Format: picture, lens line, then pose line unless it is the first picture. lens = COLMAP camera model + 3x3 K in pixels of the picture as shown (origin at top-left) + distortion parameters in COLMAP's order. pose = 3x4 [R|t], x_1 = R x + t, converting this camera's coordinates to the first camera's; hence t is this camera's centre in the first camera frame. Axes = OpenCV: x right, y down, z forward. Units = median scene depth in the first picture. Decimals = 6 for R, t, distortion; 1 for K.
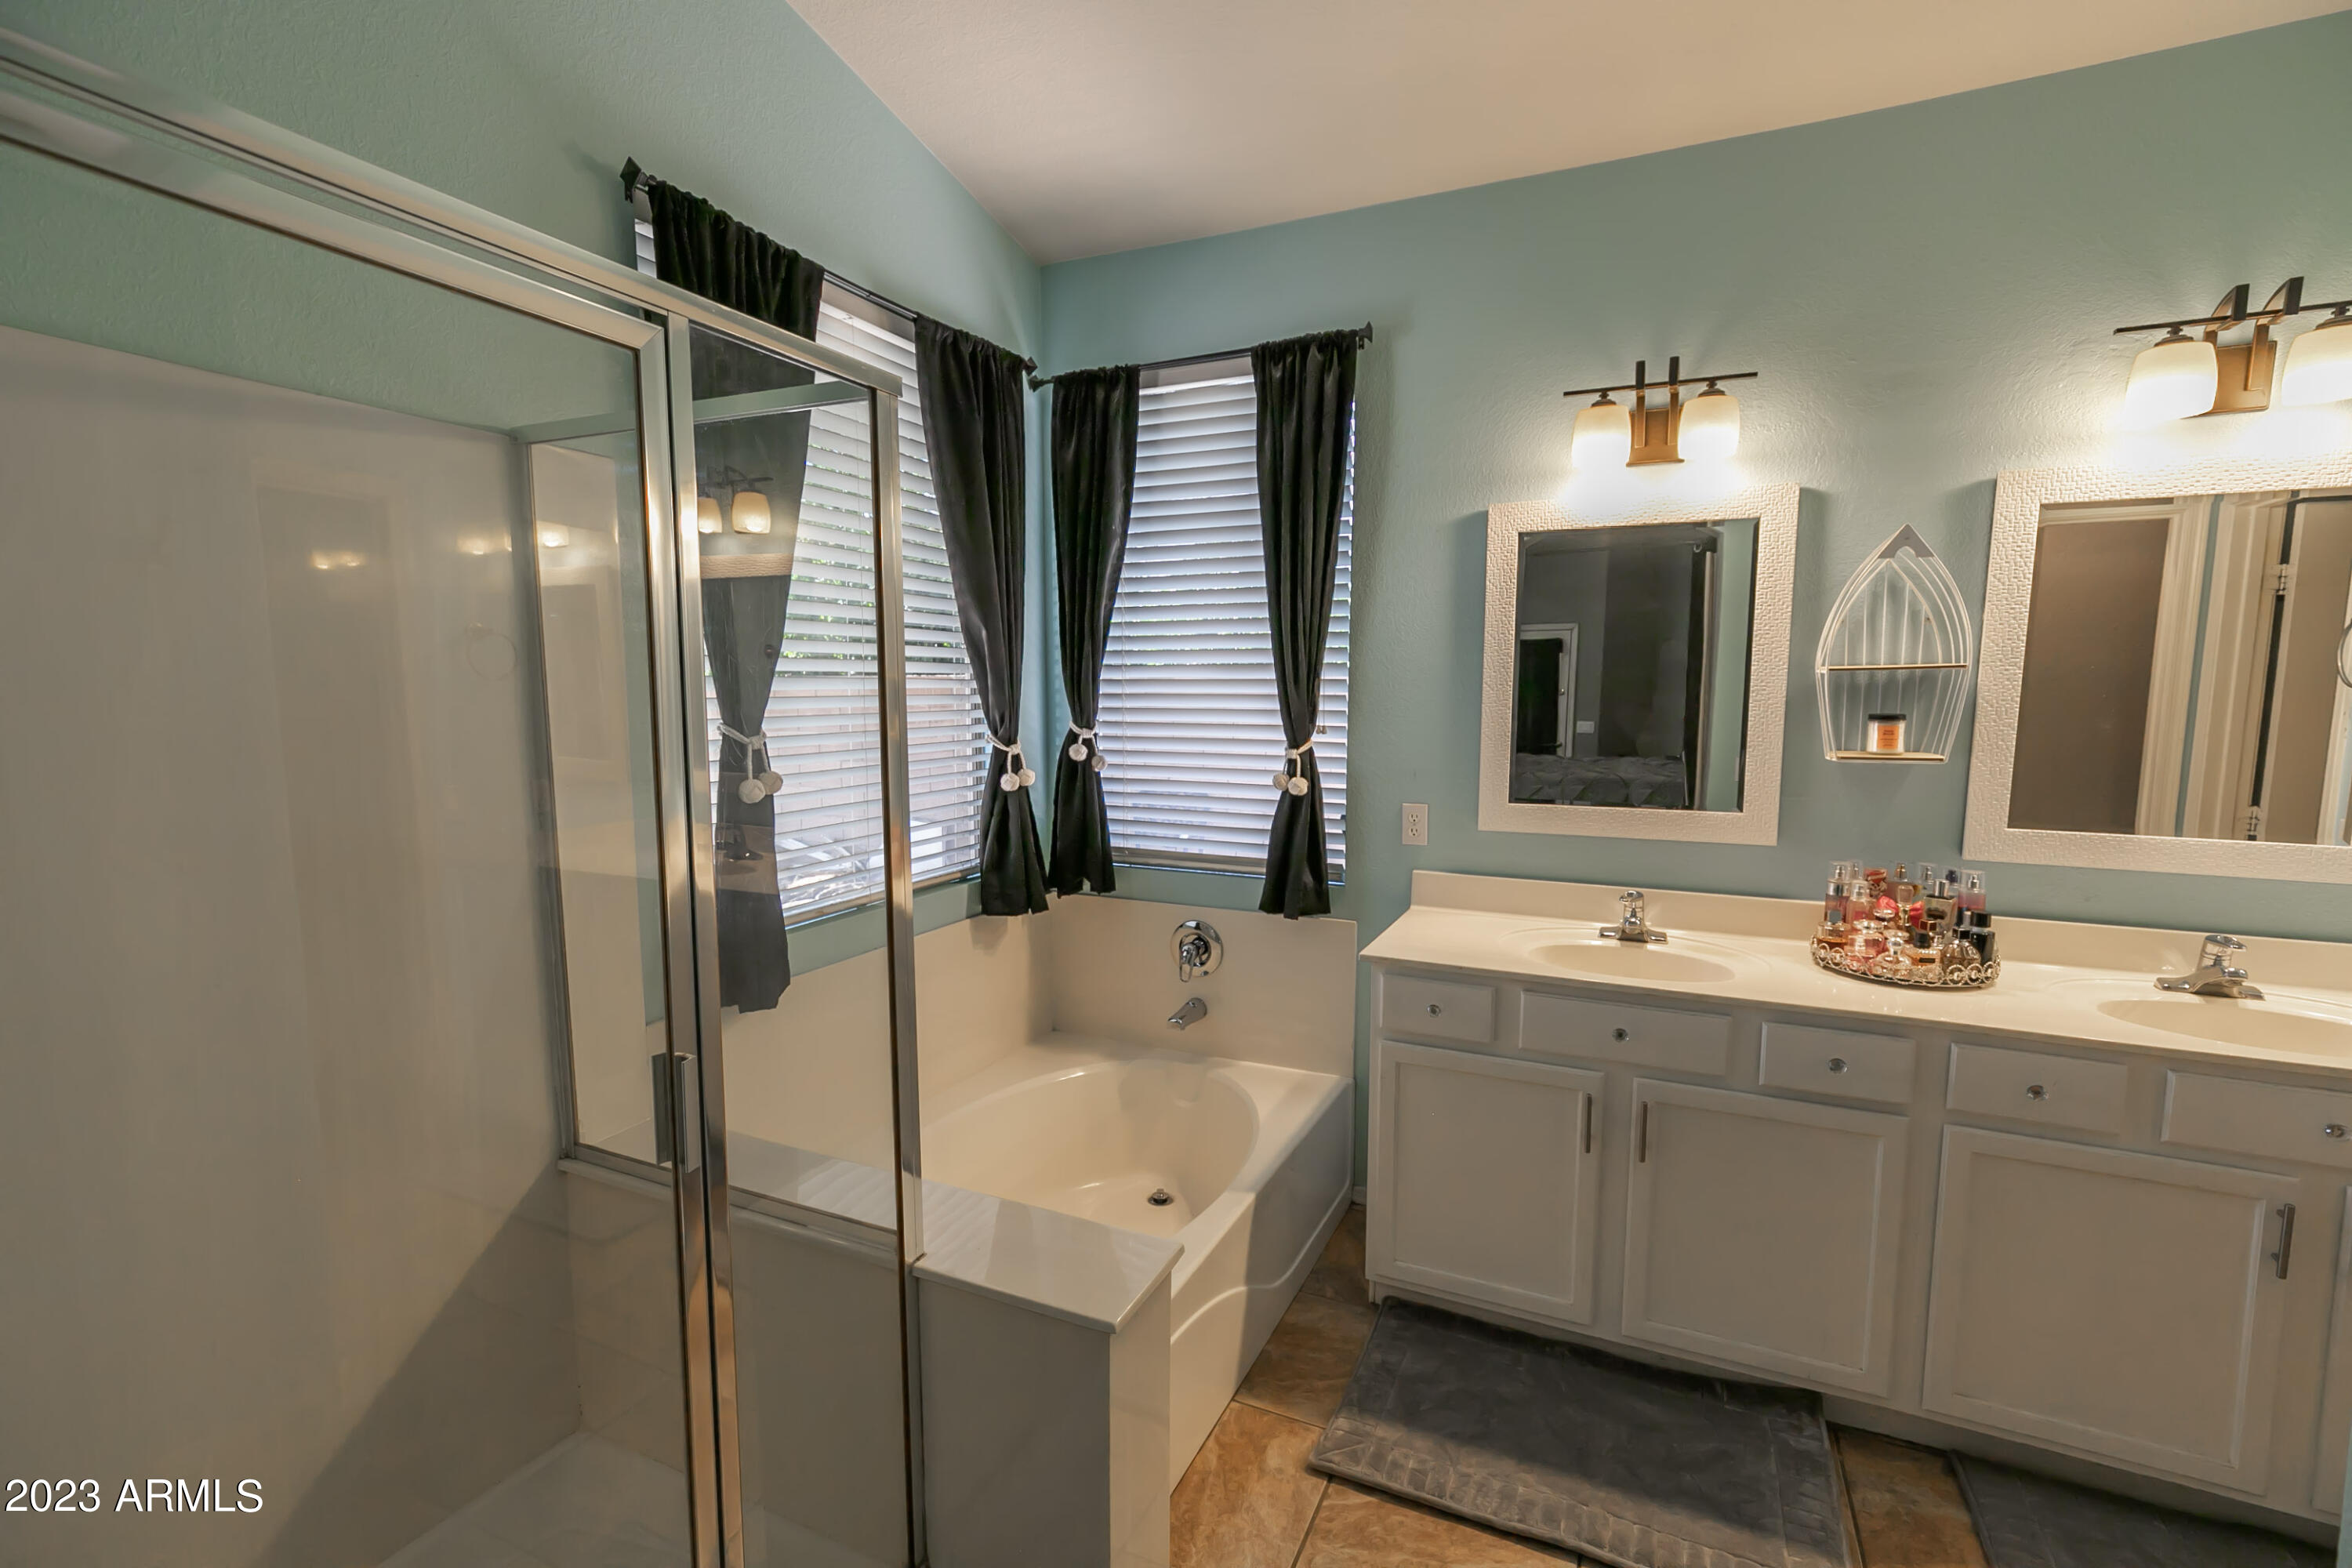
lens RADIAL K [[1055.9, 0, 1176.8], [0, 1055.9, 798.2], [0, 0, 1]] dist [0.004376, 0.004144]
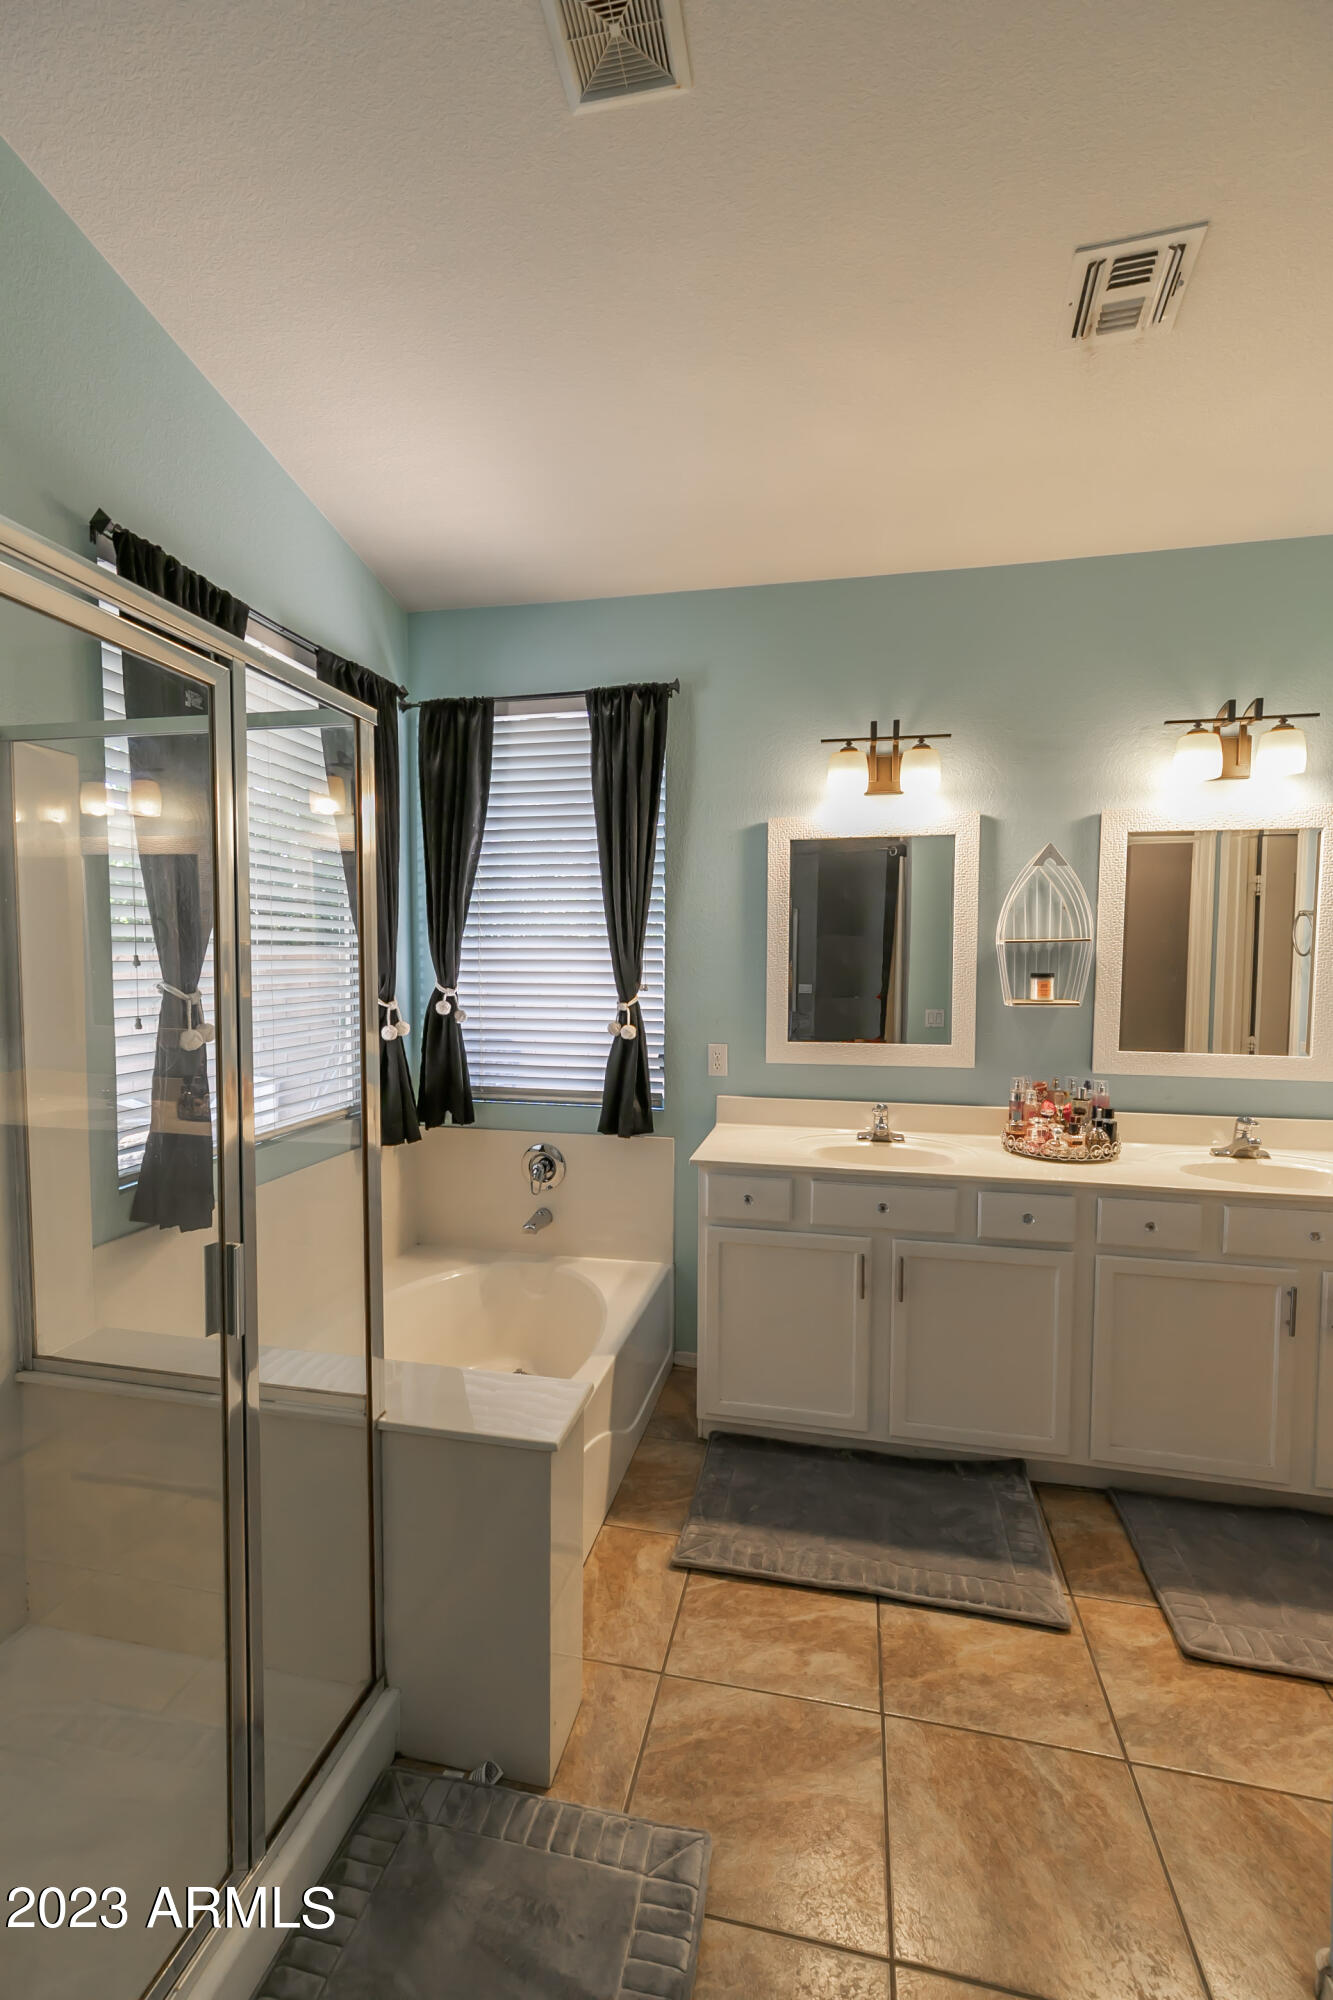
lens RADIAL K [[897.9, 0, 656.9], [0, 897.9, 1002.2], [0, 0, 1]] dist [0.004376, 0.004144]
pose [[0.976535, -0.009104, 0.215165, -0.100632], [0.021259, 0.998301, -0.054242, 0.014611], [-0.214305, 0.057543, 0.975070, -0.072580]]
